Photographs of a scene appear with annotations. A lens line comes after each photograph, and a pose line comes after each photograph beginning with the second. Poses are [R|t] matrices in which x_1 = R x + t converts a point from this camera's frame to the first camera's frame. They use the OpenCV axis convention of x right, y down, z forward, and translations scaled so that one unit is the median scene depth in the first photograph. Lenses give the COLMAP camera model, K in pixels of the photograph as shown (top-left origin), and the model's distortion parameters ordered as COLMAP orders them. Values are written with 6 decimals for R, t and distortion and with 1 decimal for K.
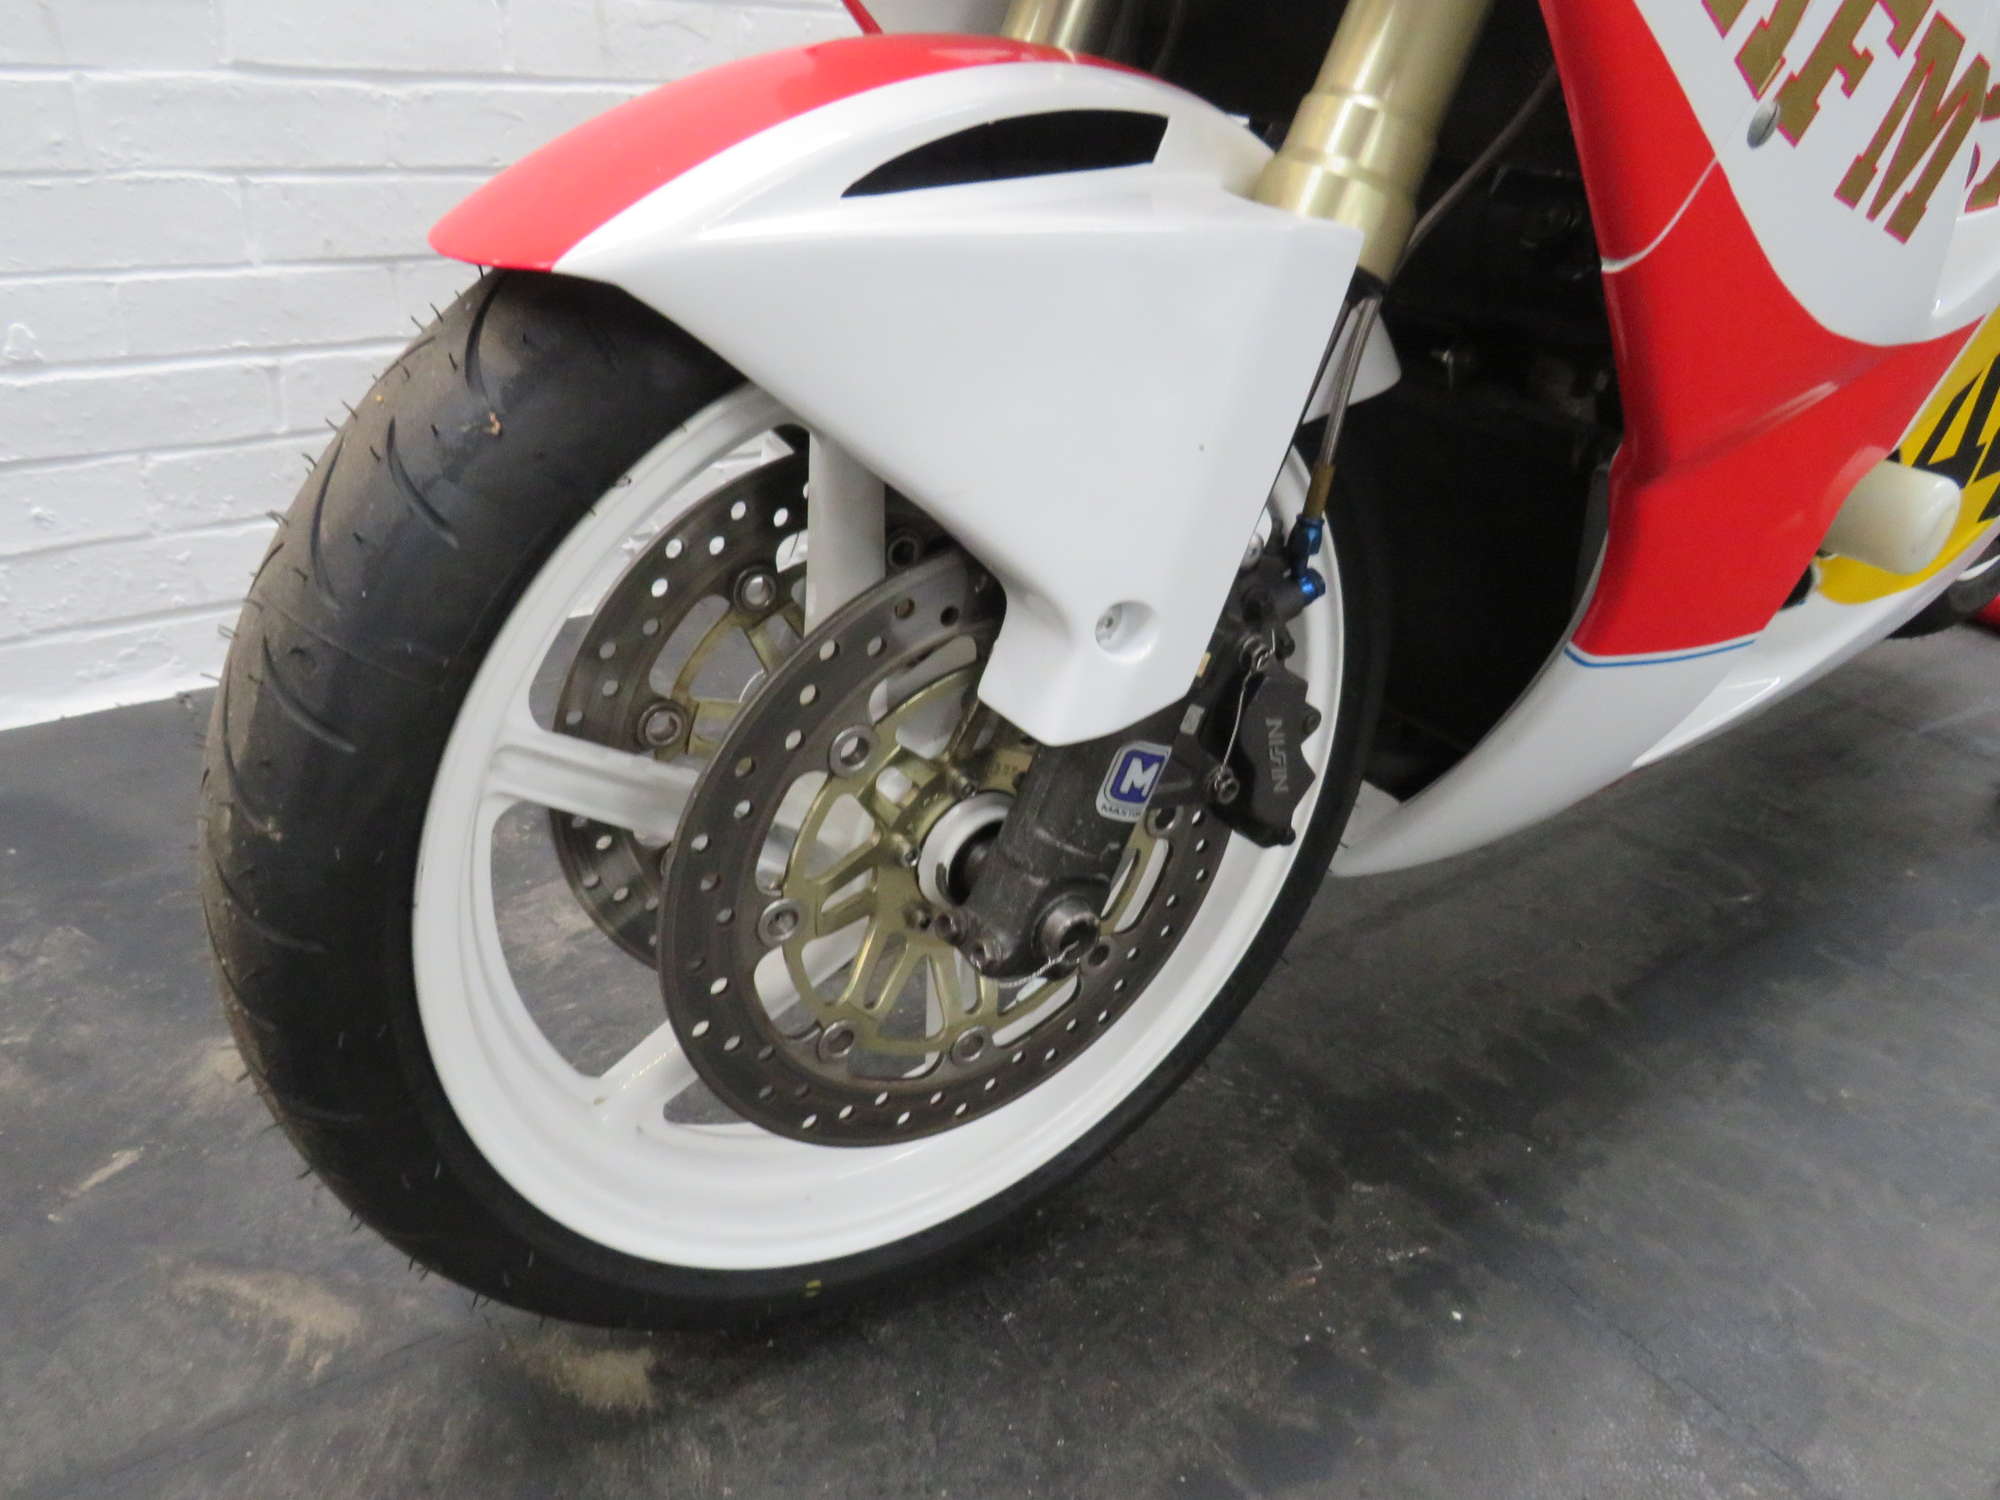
lens RADIAL K [[1405.8, 0, 980.4], [0, 1405.8, 740.1], [0, 0, 1]] dist [-0.031115, 0.012627]
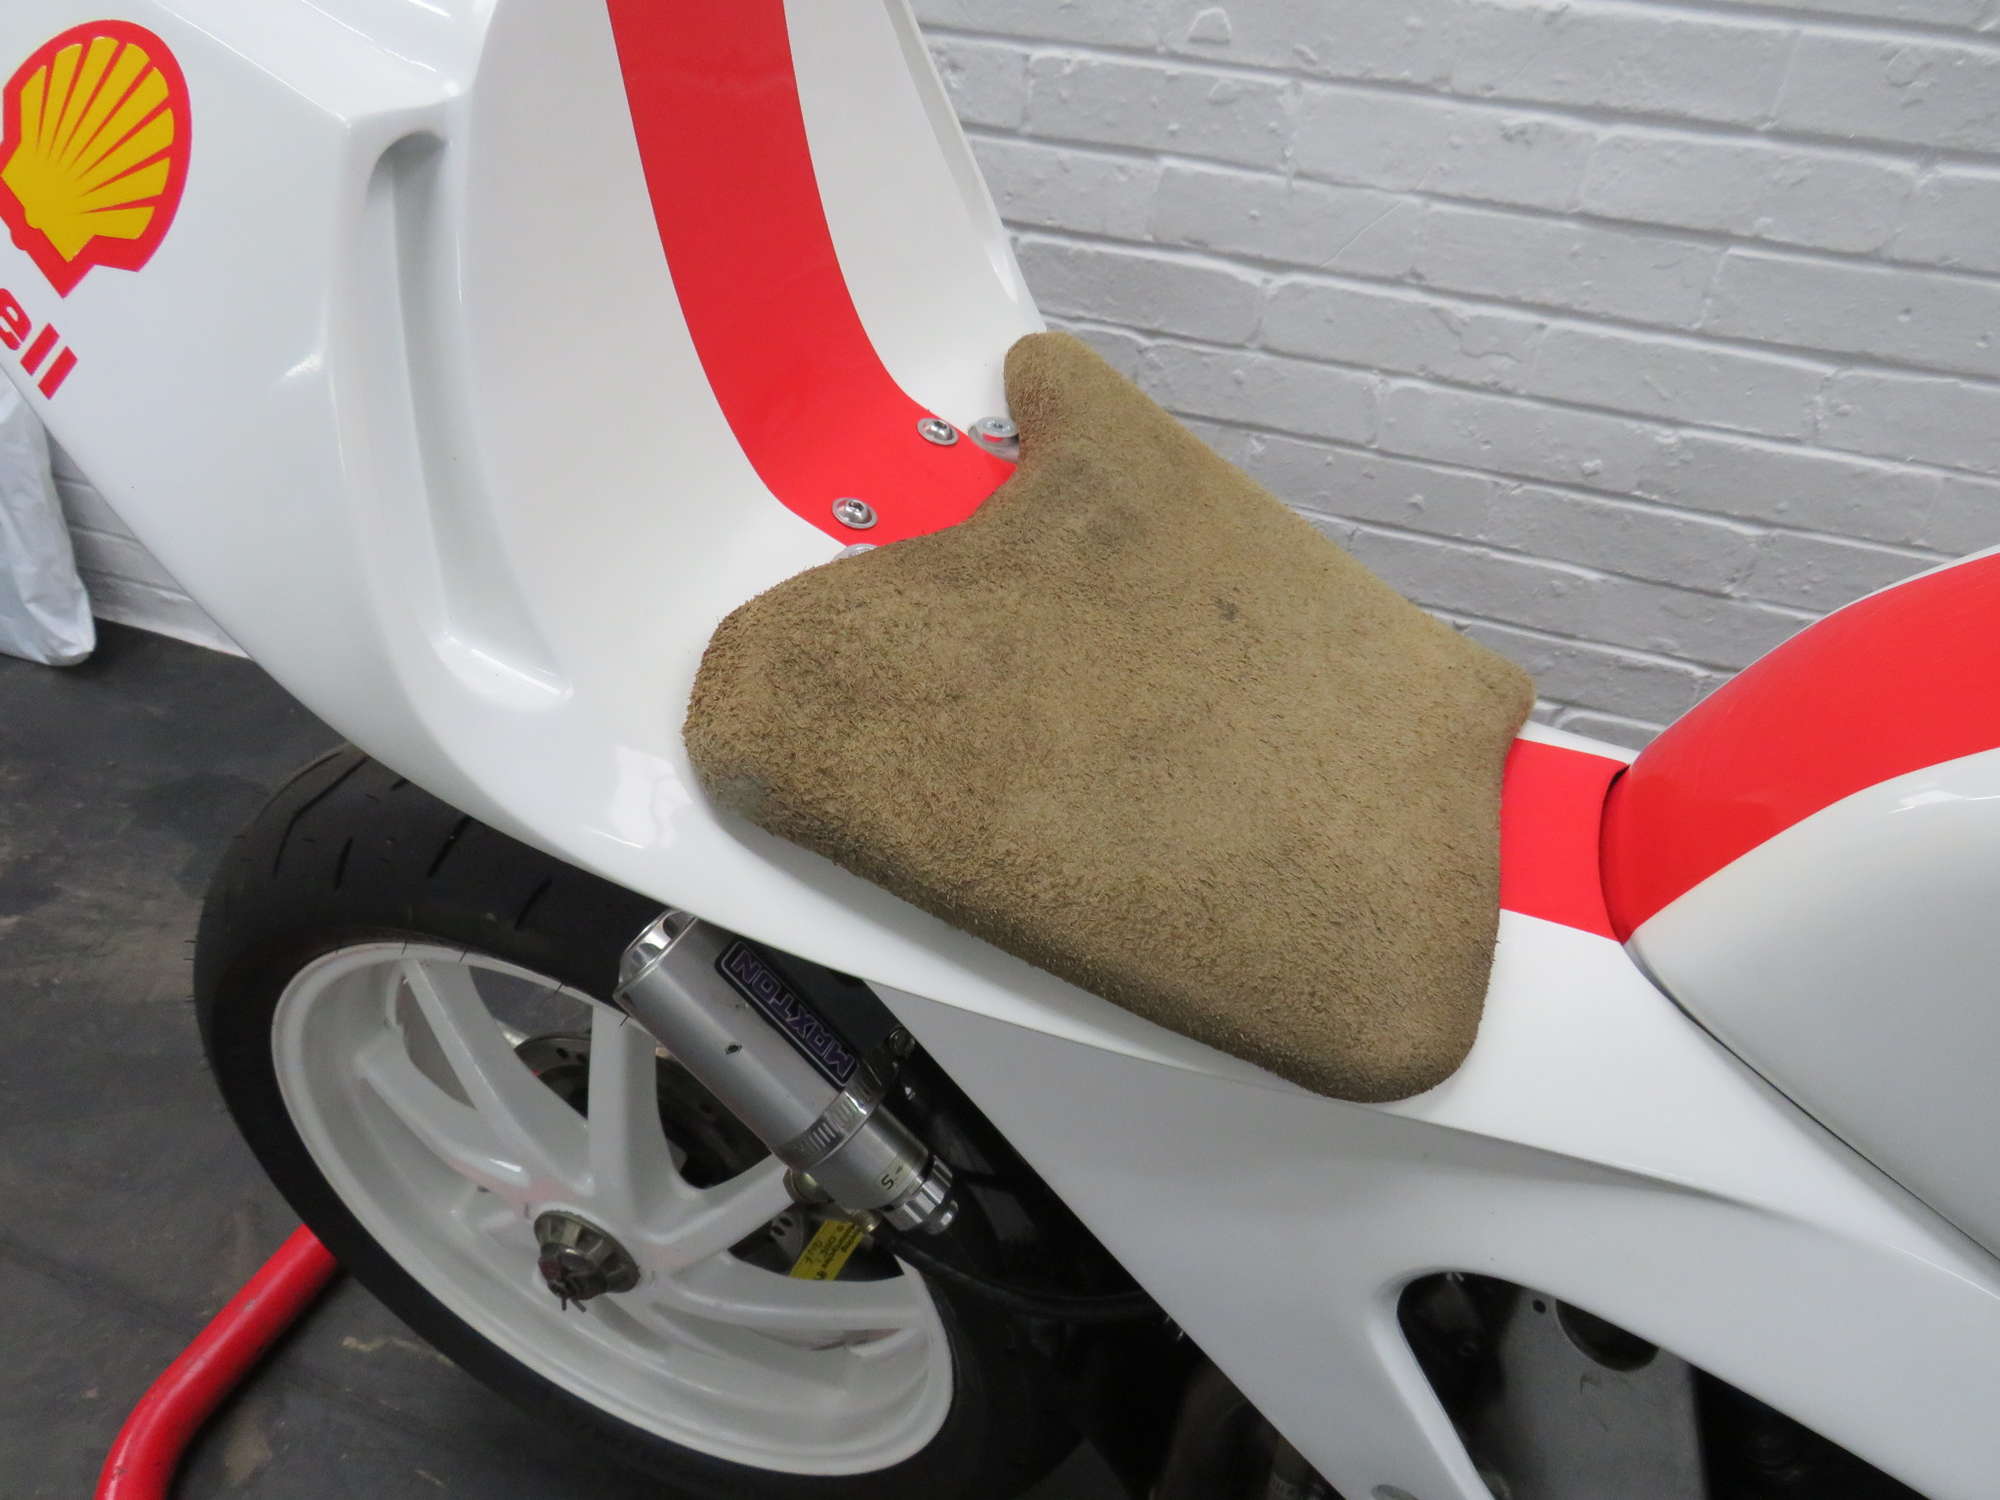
lens RADIAL K [[1405.8, 0, 996.0], [0, 1405.8, 755.9], [0, 0, 1]] dist [-0.031115, 0.012627]
pose [[0.562801, 0.478093, -0.674302, 0.551962], [-0.382513, 0.873795, 0.300277, -0.633421], [0.732762, 0.088933, 0.674649, 0.280022]]
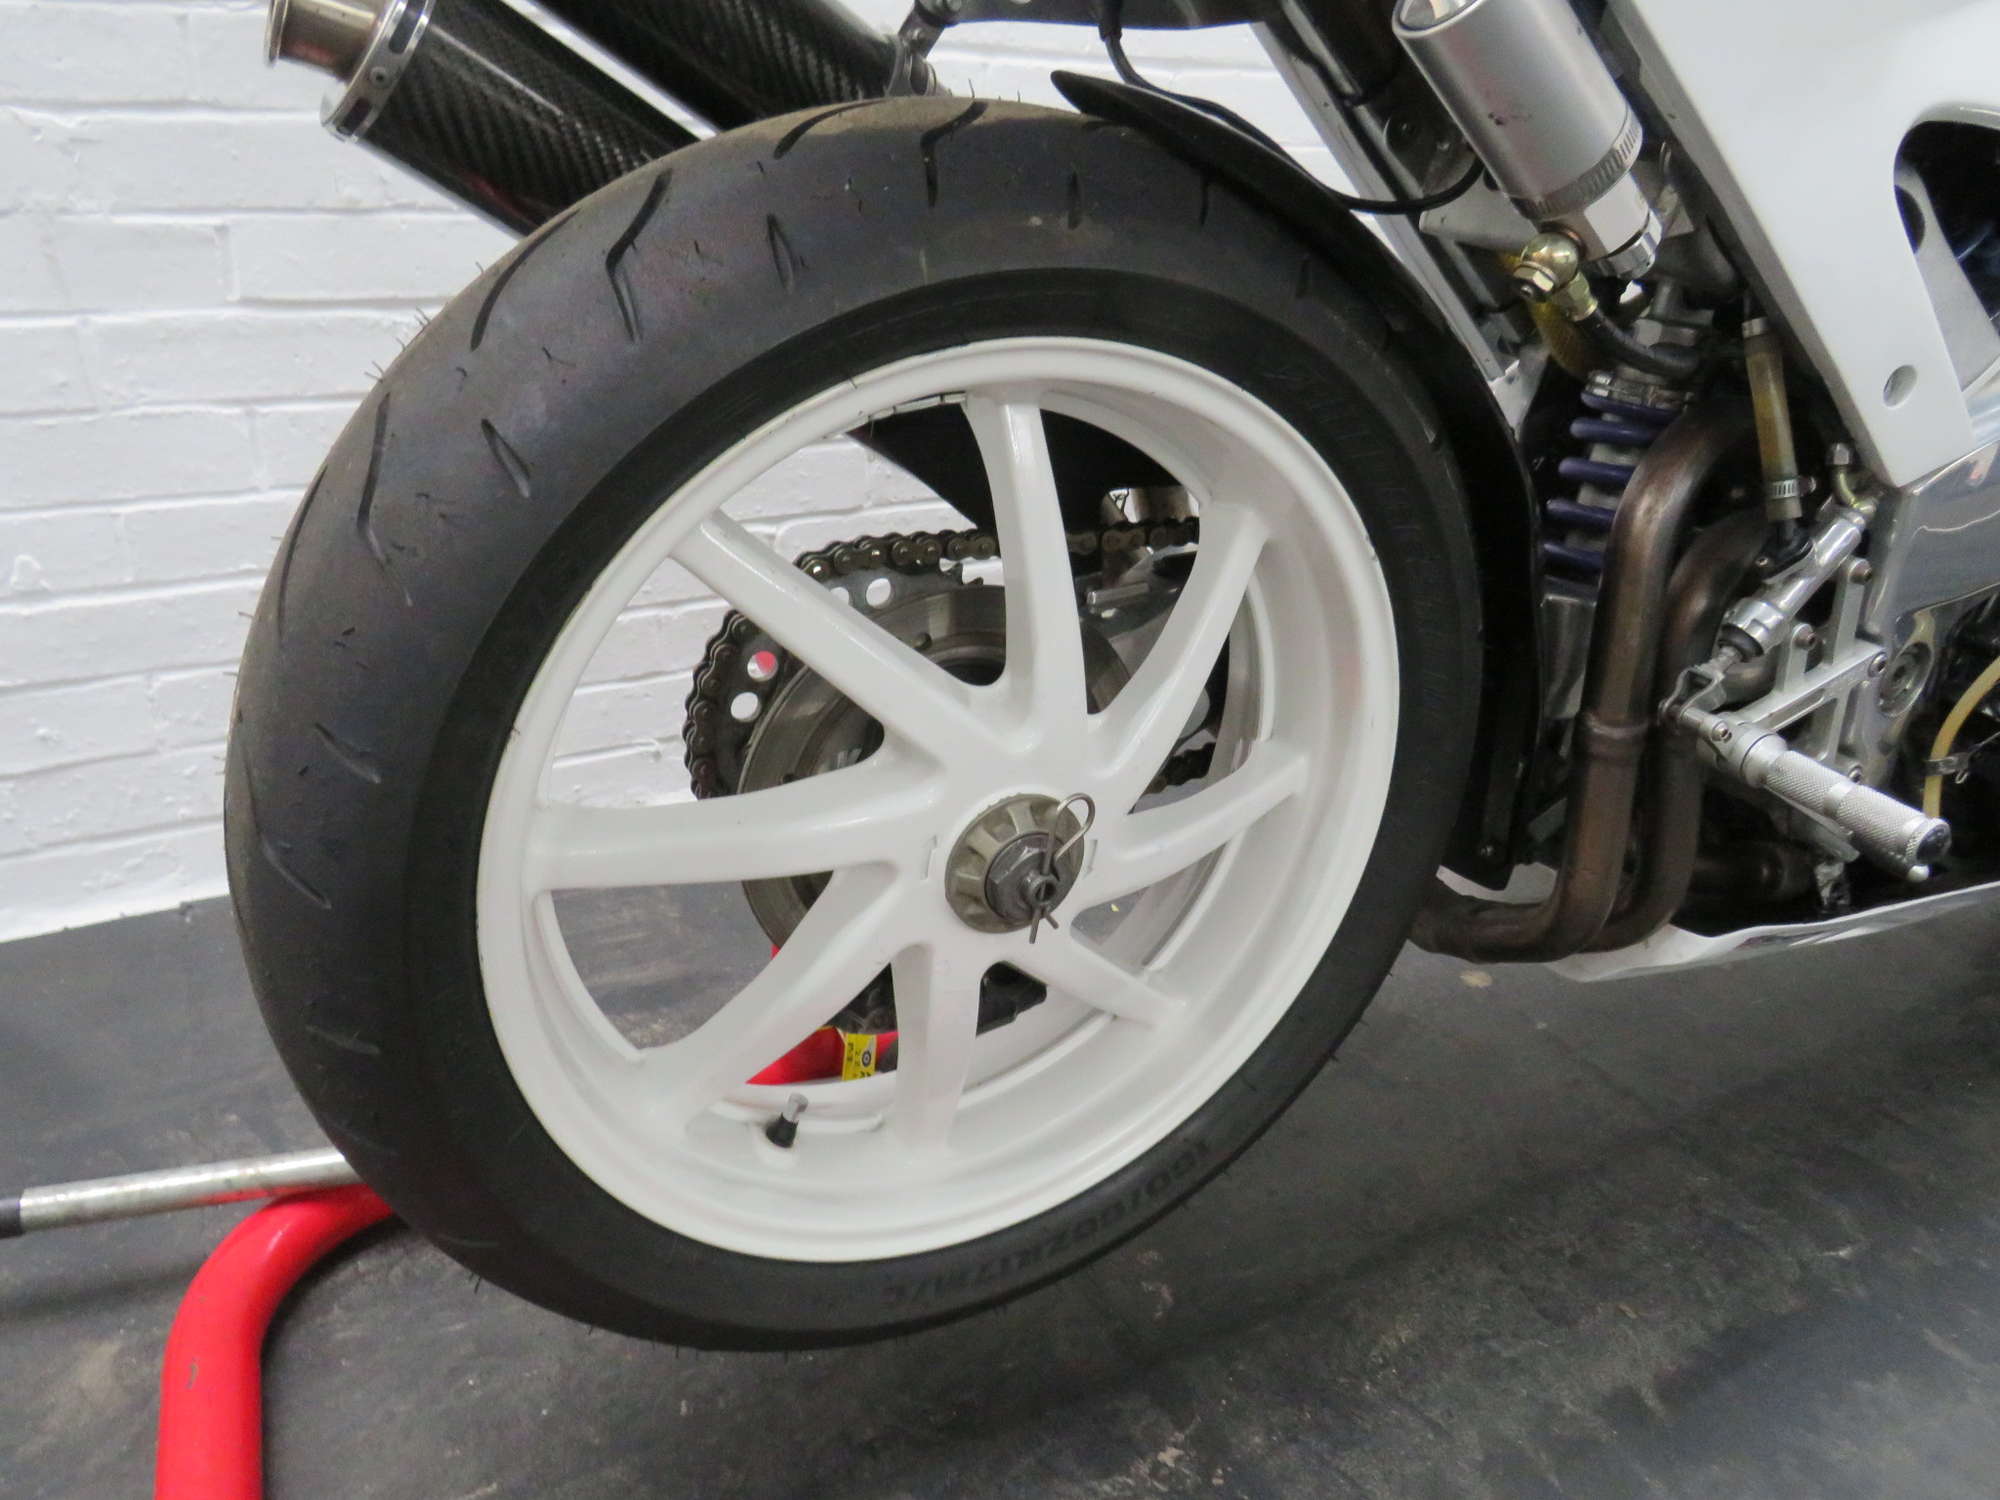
lens RADIAL K [[1405.8, 0, 986.5], [0, 1405.8, 745.7], [0, 0, 1]] dist [-0.031115, 0.012627]
pose [[0.991689, 0.035081, -0.123779, 0.125993], [-0.041248, 0.998014, -0.047610, -0.134071], [0.121863, 0.052320, 0.991167, 0.082032]]
